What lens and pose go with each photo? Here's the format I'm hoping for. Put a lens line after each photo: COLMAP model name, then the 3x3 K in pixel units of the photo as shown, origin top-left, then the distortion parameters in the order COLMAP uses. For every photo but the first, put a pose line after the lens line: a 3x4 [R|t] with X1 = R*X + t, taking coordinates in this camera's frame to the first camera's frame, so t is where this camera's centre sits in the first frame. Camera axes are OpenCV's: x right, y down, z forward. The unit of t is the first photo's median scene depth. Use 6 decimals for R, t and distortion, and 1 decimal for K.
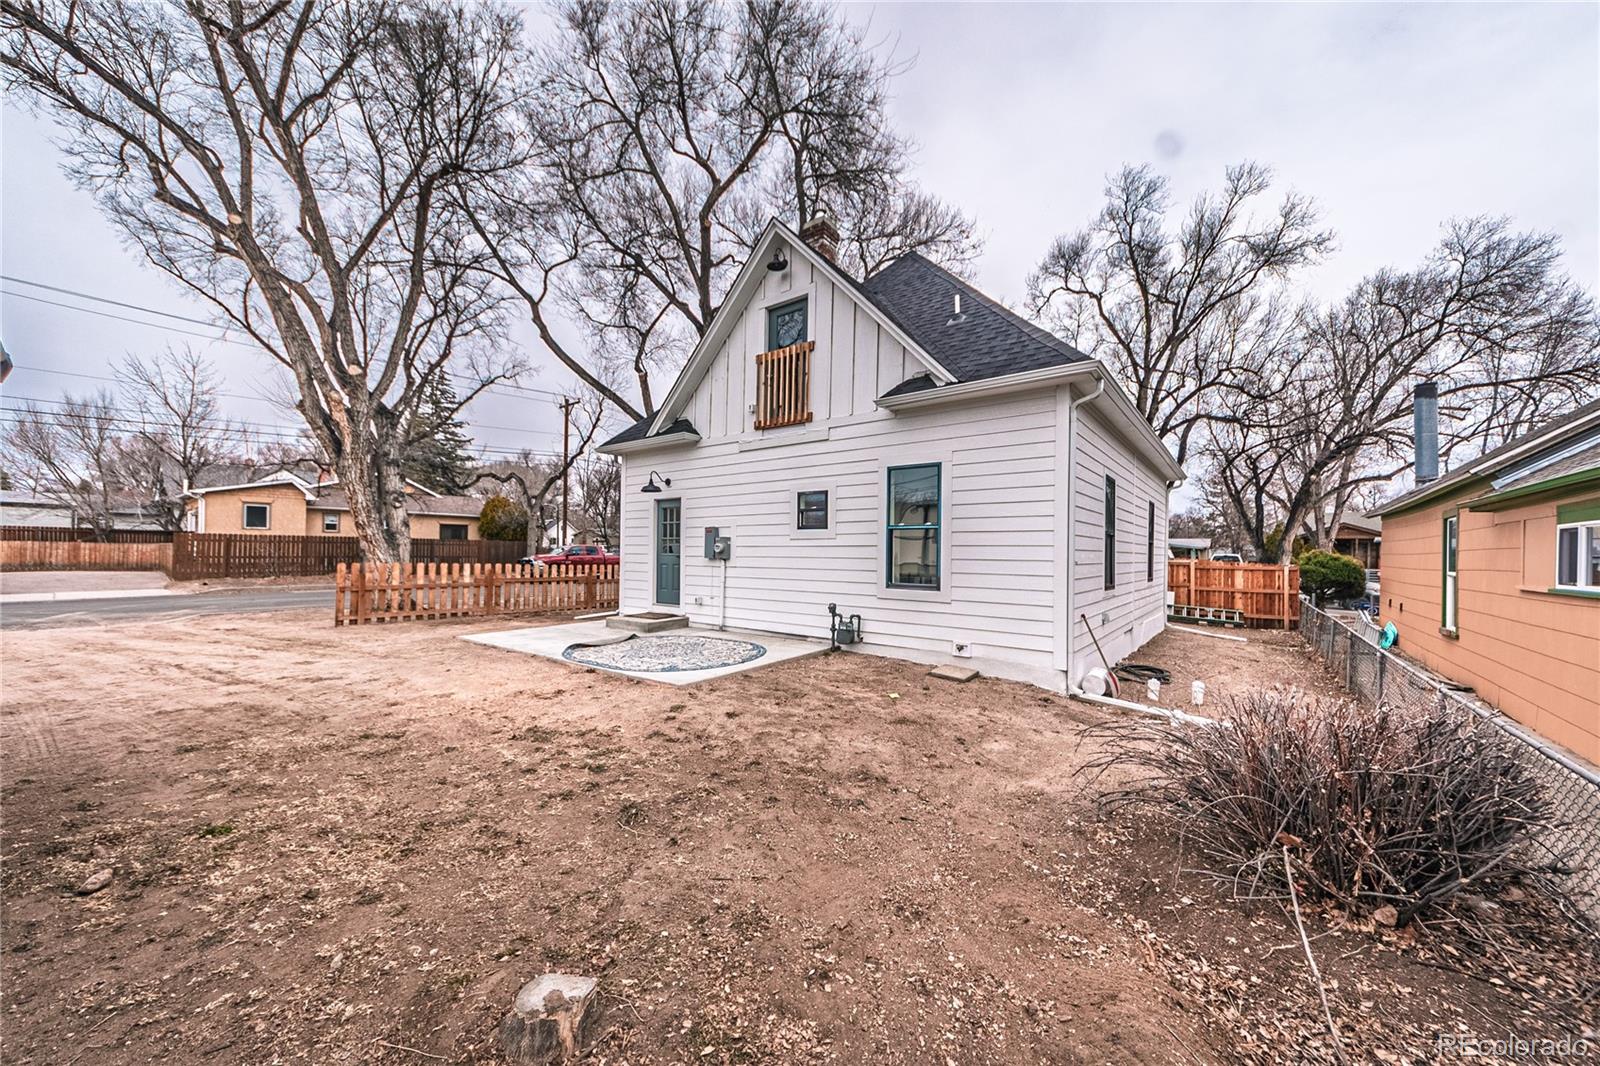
lens RADIAL K [[576.8, 0, 802.9], [0, 576.8, 545.6], [0, 0, 1]] dist [0.006209, -0.008784]
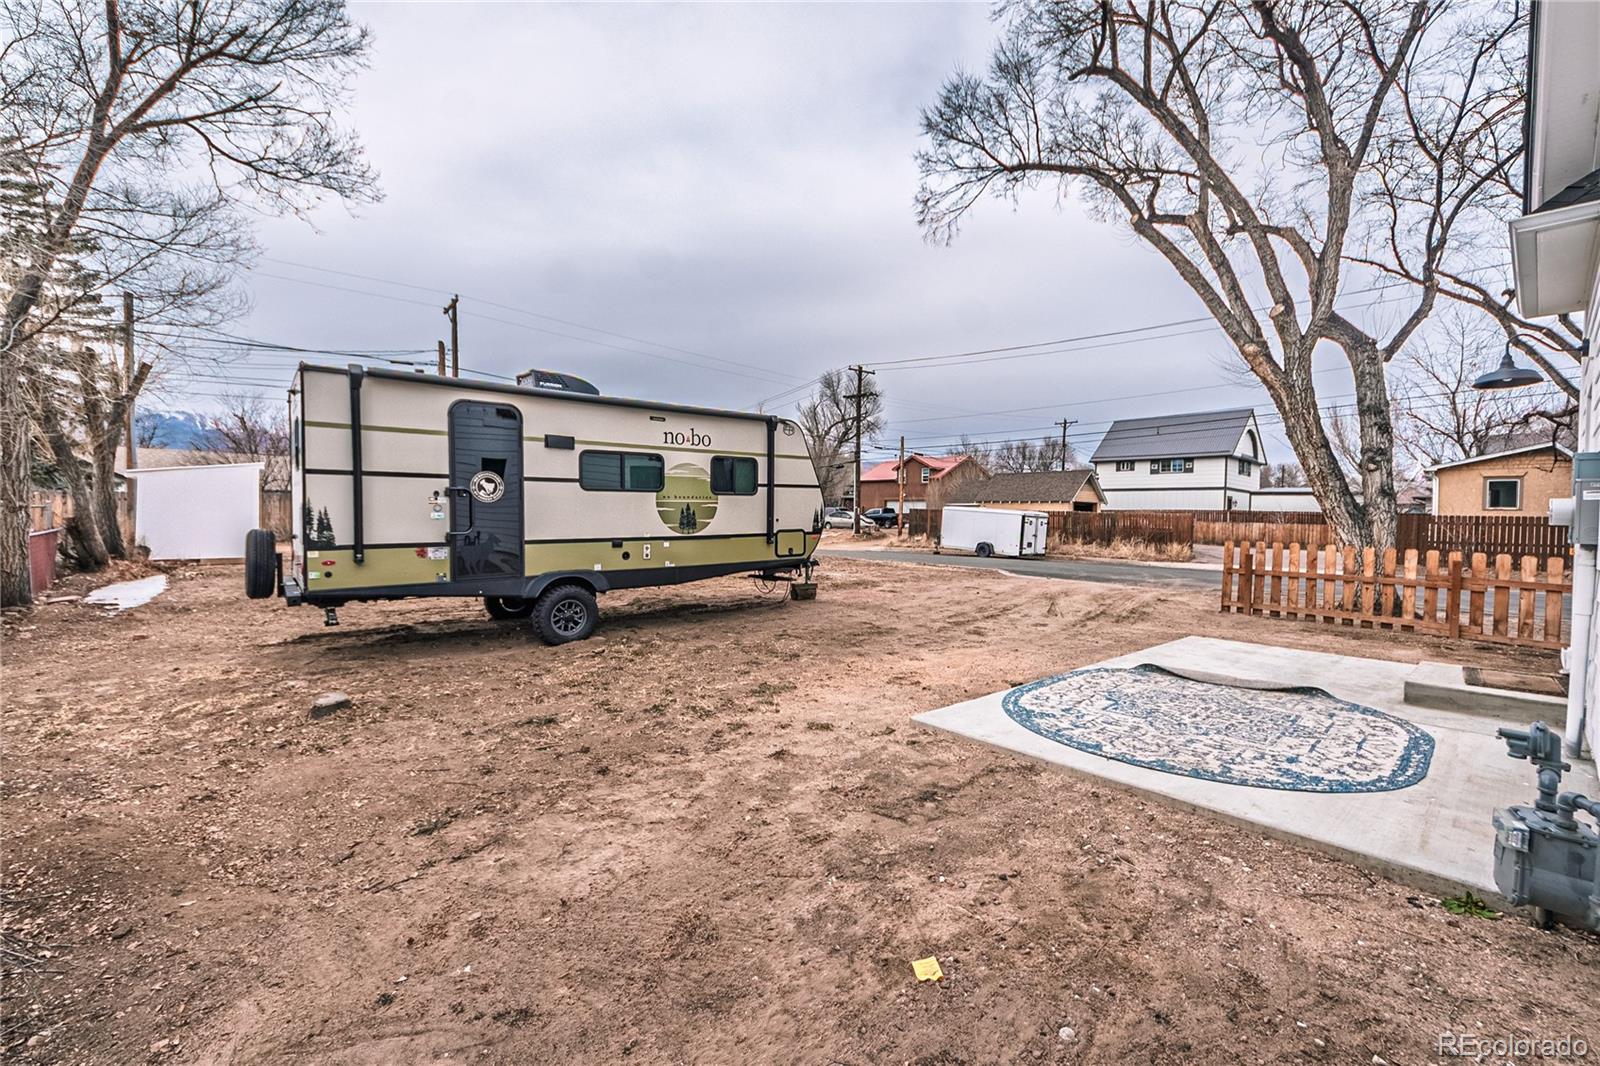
lens RADIAL K [[643.6, 0, 808.9], [0, 643.6, 513.6], [0, 0, 1]] dist [0.019928, -0.013360]
pose [[-0.190269, -0.019496, -0.981538, 0.357090], [-0.014656, 0.999748, -0.017016, 0.019249], [0.981623, 0.011148, -0.190506, 0.702854]]
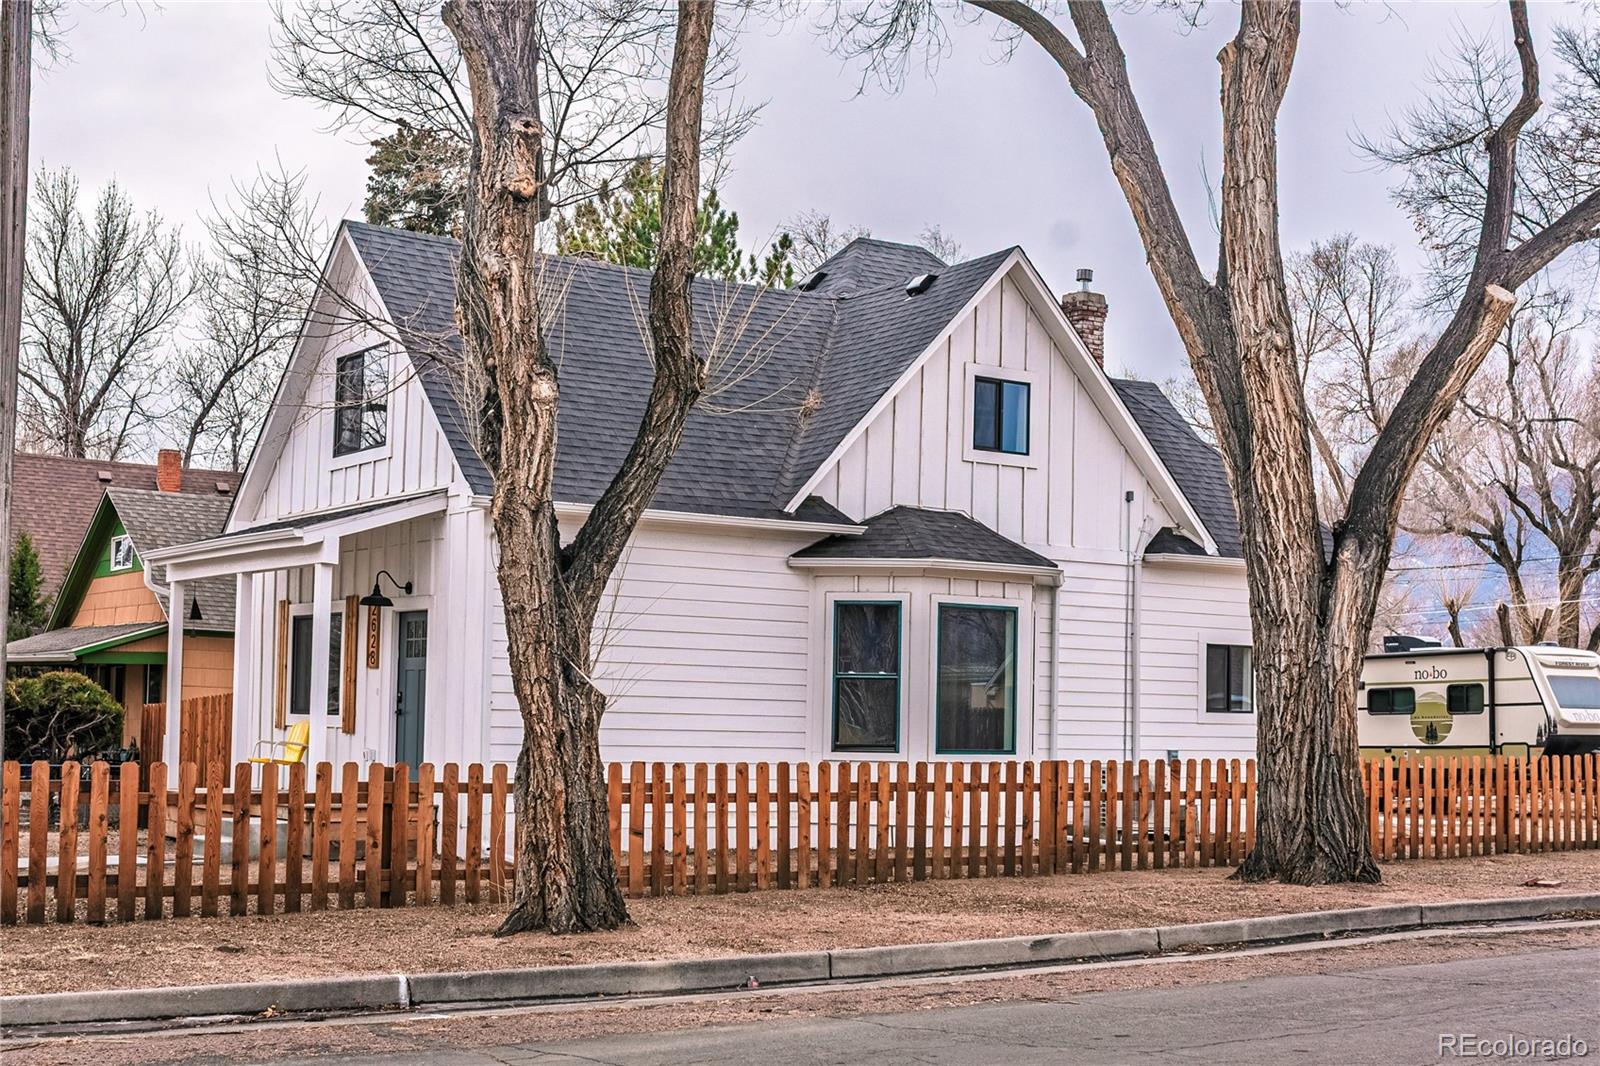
lens RADIAL K [[2121.4, 0, 797.8], [0, 2121.4, 534.9], [0, 0, 1]] dist [-0.141451, 0.048860]
pose [[-0.953011, -0.007558, 0.302841, -0.587404], [-0.037204, 0.995041, -0.092243, 0.051458], [-0.300643, -0.099175, -0.948566, 4.664933]]
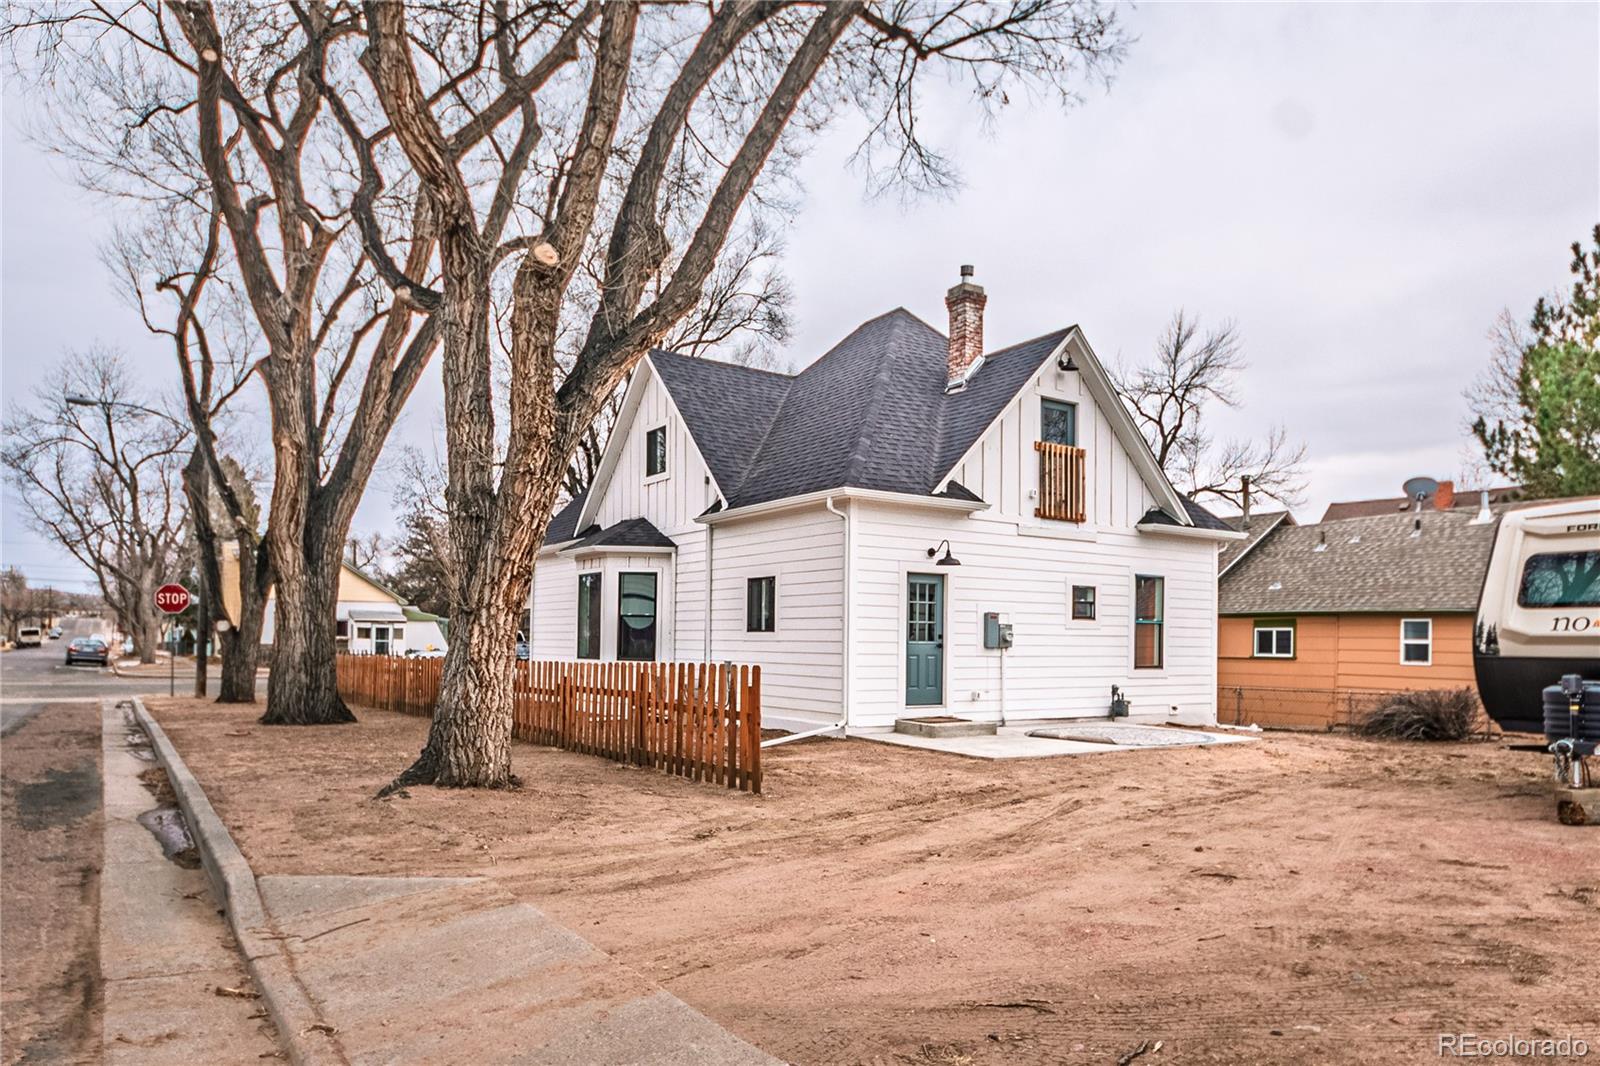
lens RADIAL K [[1059.6, 0, 836.2], [0, 1059.6, 631.5], [0, 0, 1]] dist [0.002077, -0.000561]
pose [[0.296525, 0.000928, 0.955025, -2.064160], [-0.019111, 0.999805, 0.004962, -0.007132], [-0.954834, -0.019723, 0.296485, 0.847374]]
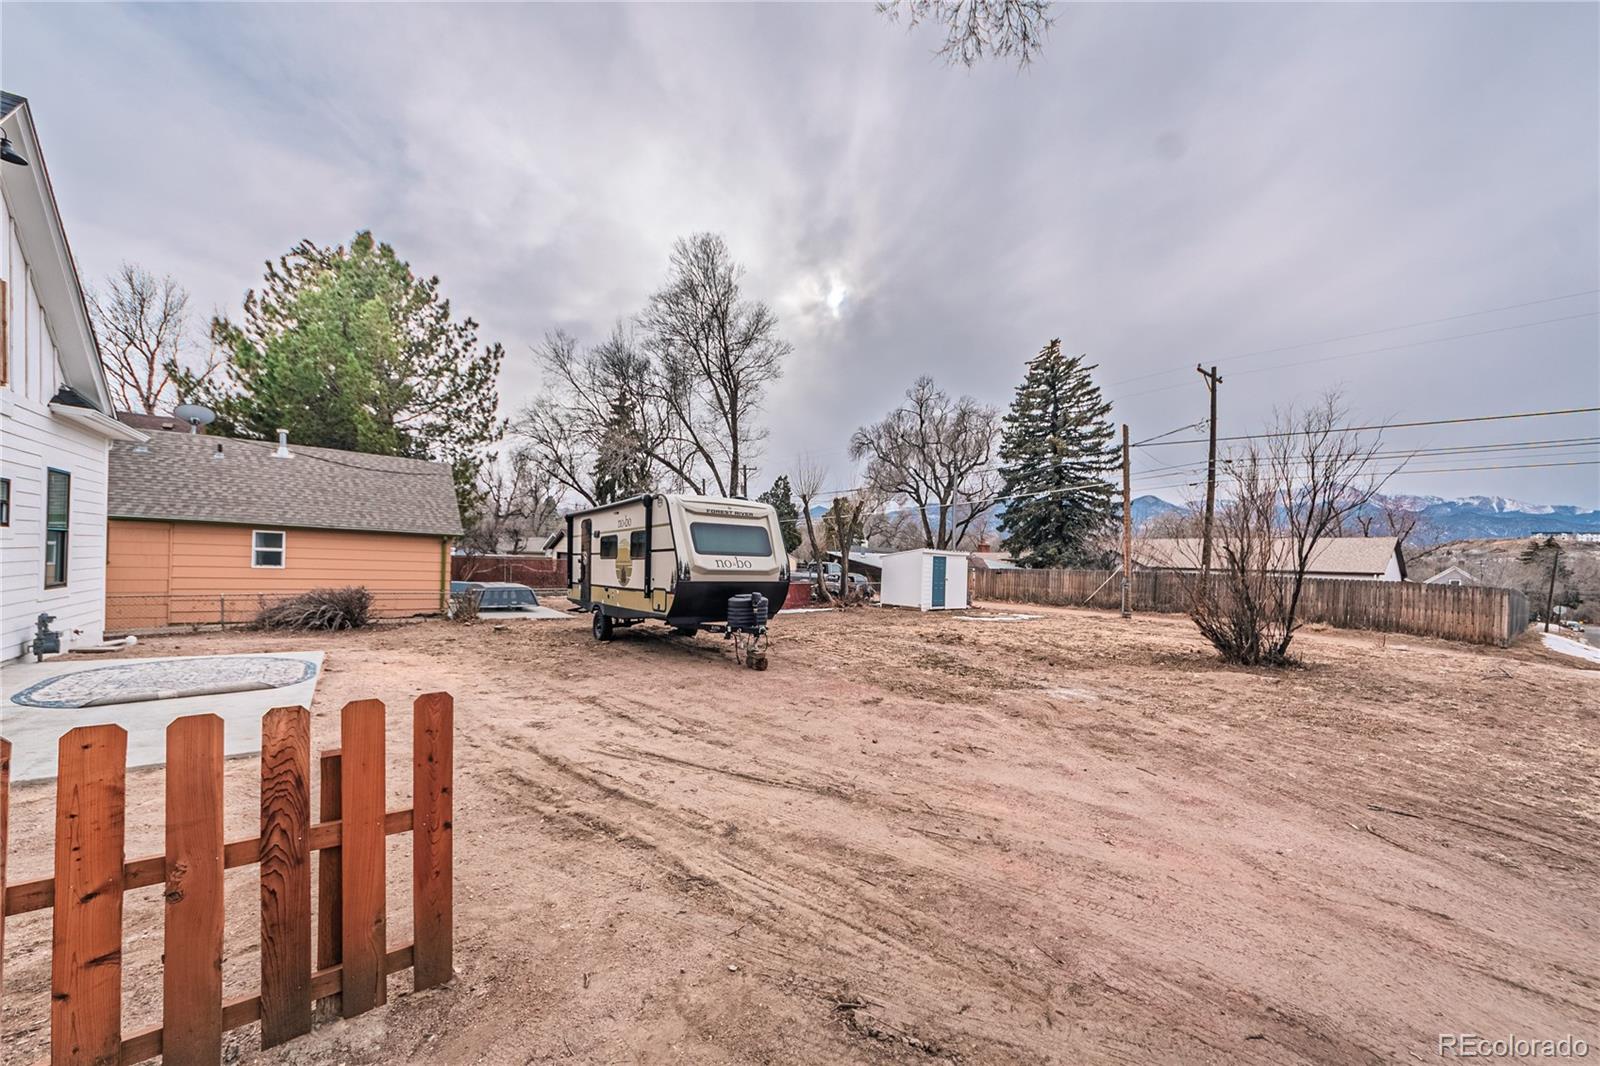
lens RADIAL K [[577.0, 0, 807.3], [0, 577.0, 558.0], [0, 0, 1]] dist [0.000484, -0.000122]
pose [[-0.967997, -0.046144, 0.246683, -1.234581], [-0.050164, 0.998691, -0.010035, -0.031790], [-0.245897, -0.022088, -0.969044, 1.482694]]
